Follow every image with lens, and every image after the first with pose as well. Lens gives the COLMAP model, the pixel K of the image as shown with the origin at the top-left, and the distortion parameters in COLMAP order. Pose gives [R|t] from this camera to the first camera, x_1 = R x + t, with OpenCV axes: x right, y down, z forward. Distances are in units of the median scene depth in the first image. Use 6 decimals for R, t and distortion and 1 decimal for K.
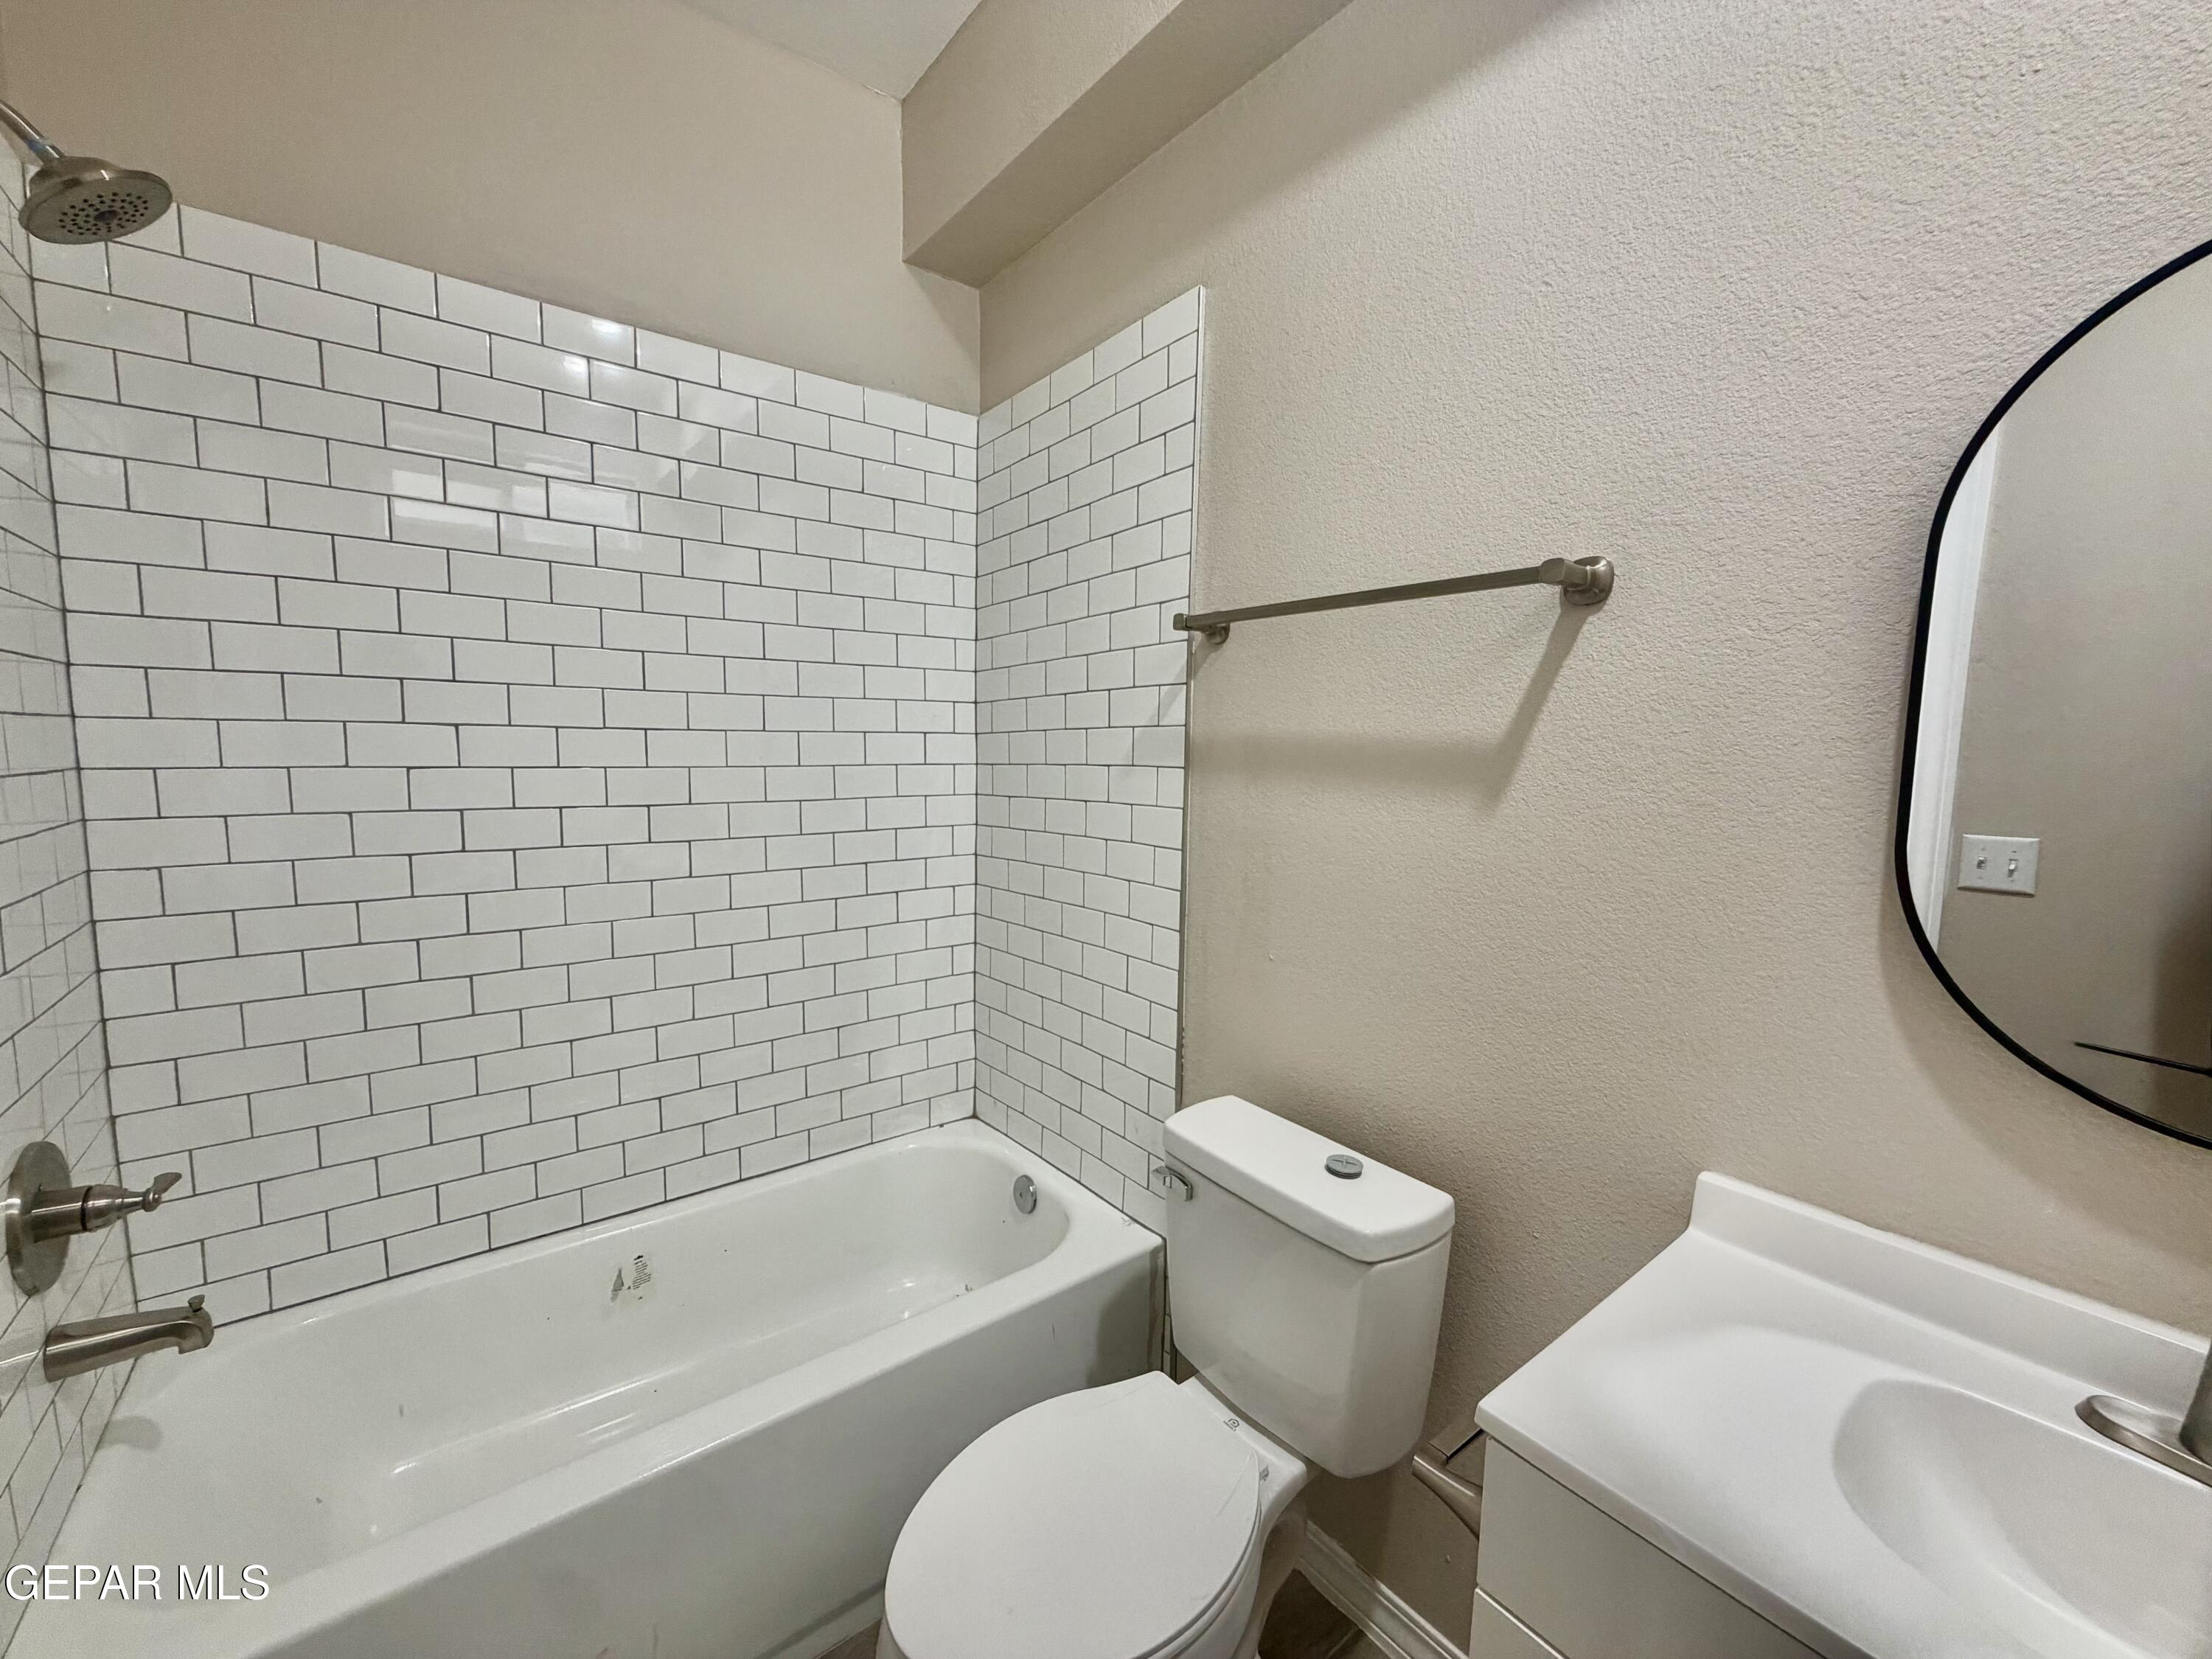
lens RADIAL K [[885.5, 0, 1097.6], [0, 885.5, 833.7], [0, 0, 1]] dist [0.000310, 0.000588]
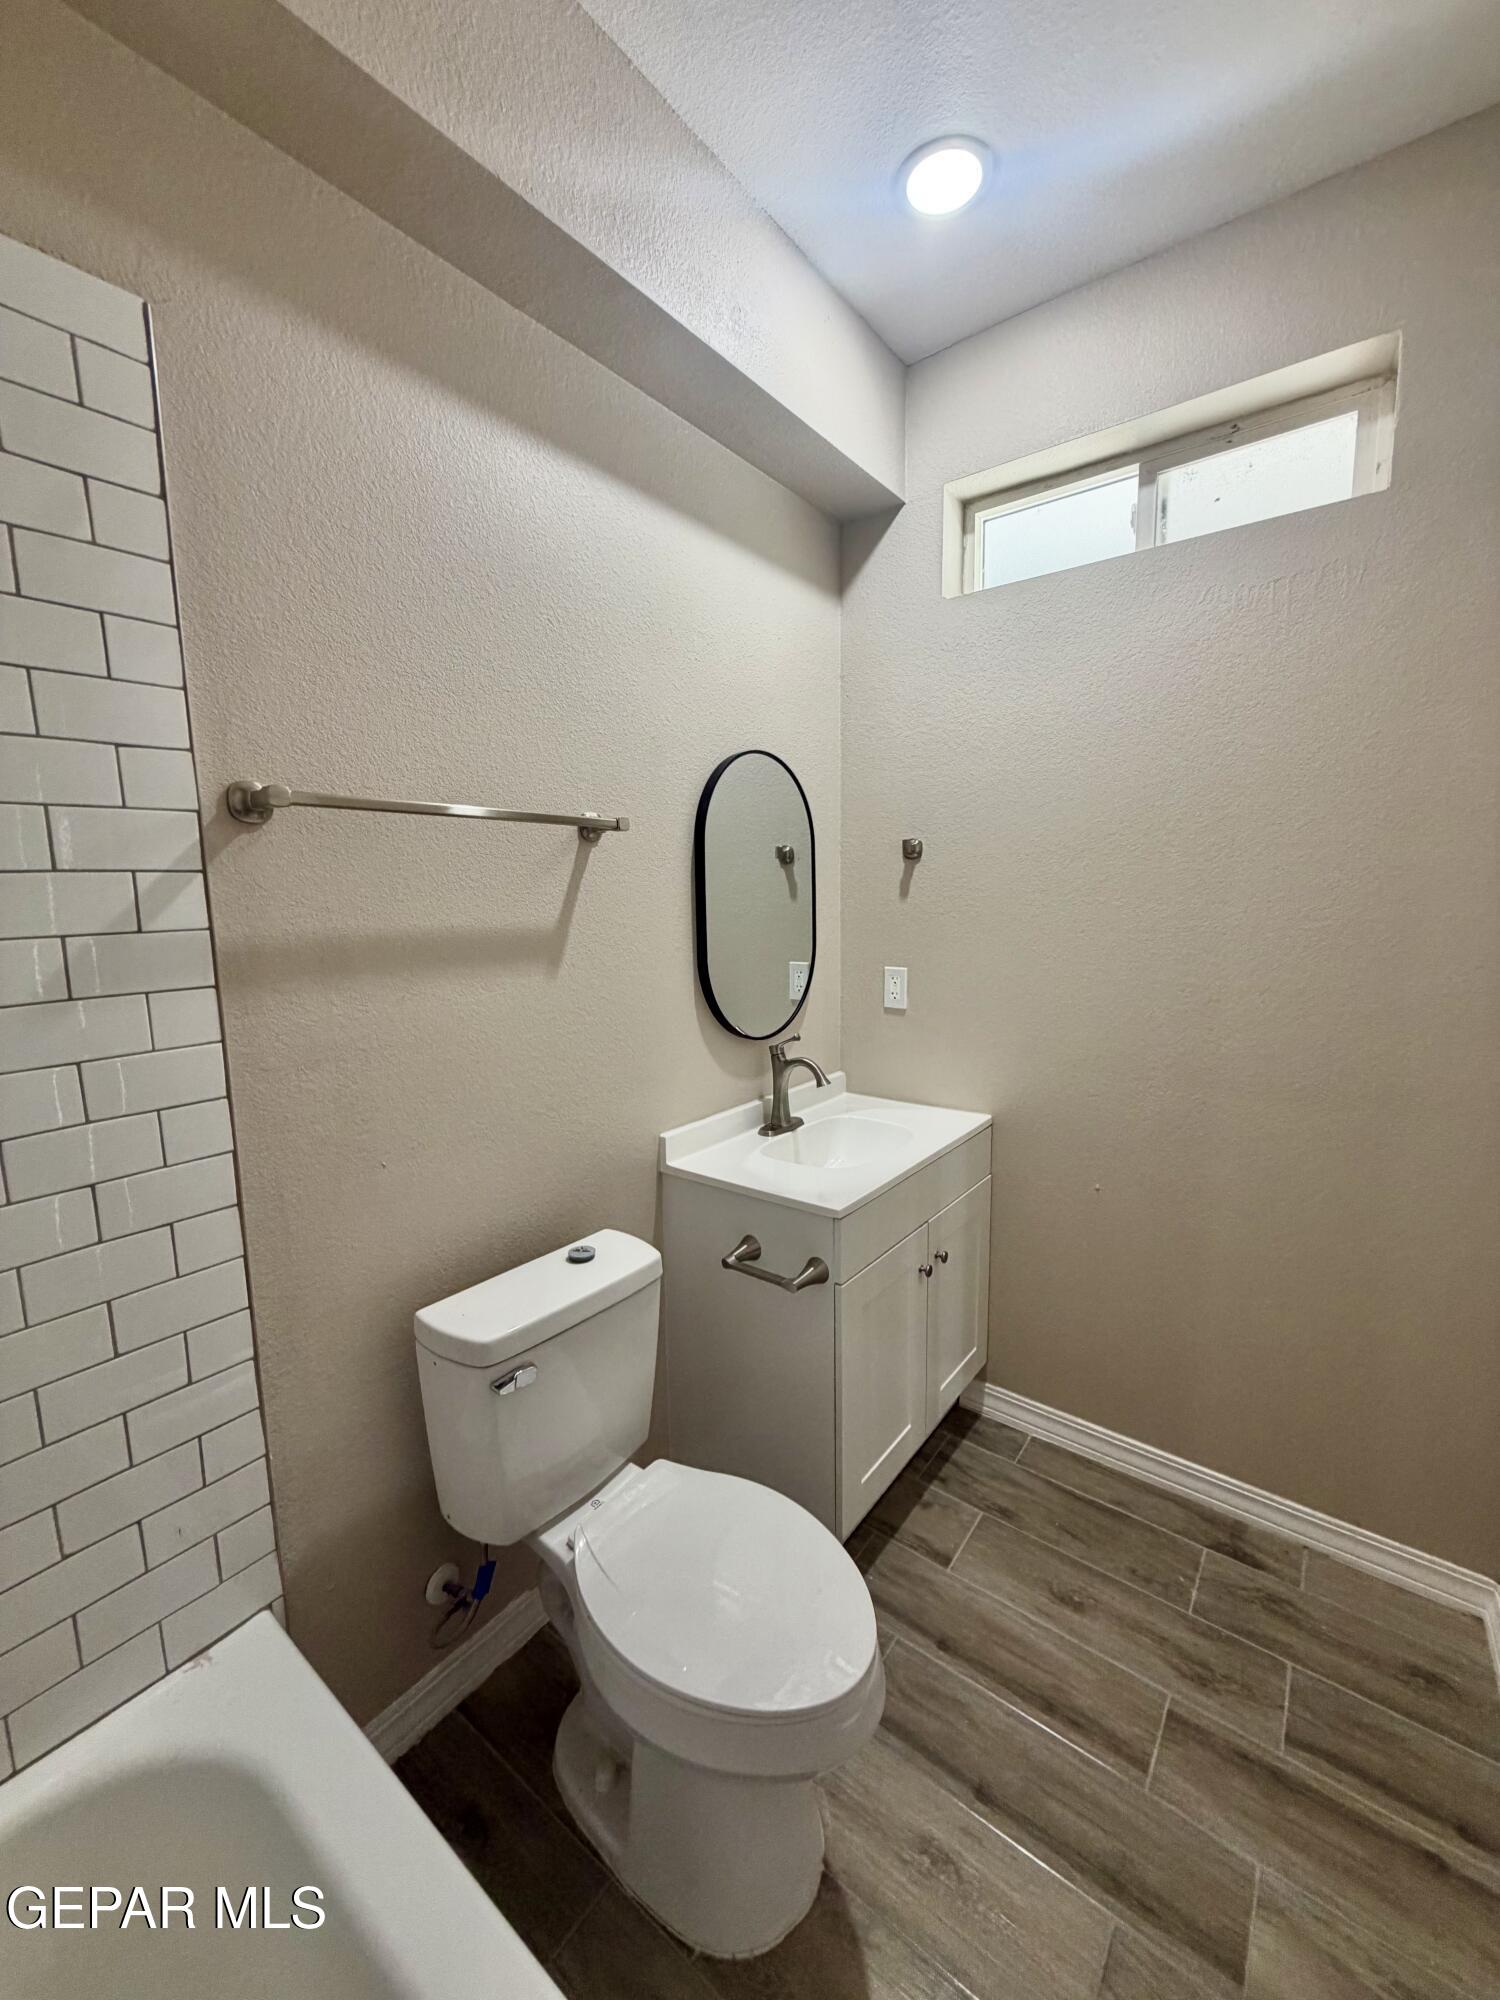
lens RADIAL K [[800.6, 0, 736.9], [0, 800.6, 994.6], [0, 0, 1]] dist [0.000310, 0.000588]
pose [[-0.240020, -0.137330, 0.961005, -0.700164], [0.111965, 0.979421, 0.167926, -0.141991], [-0.964289, 0.147905, -0.219704, 0.792539]]
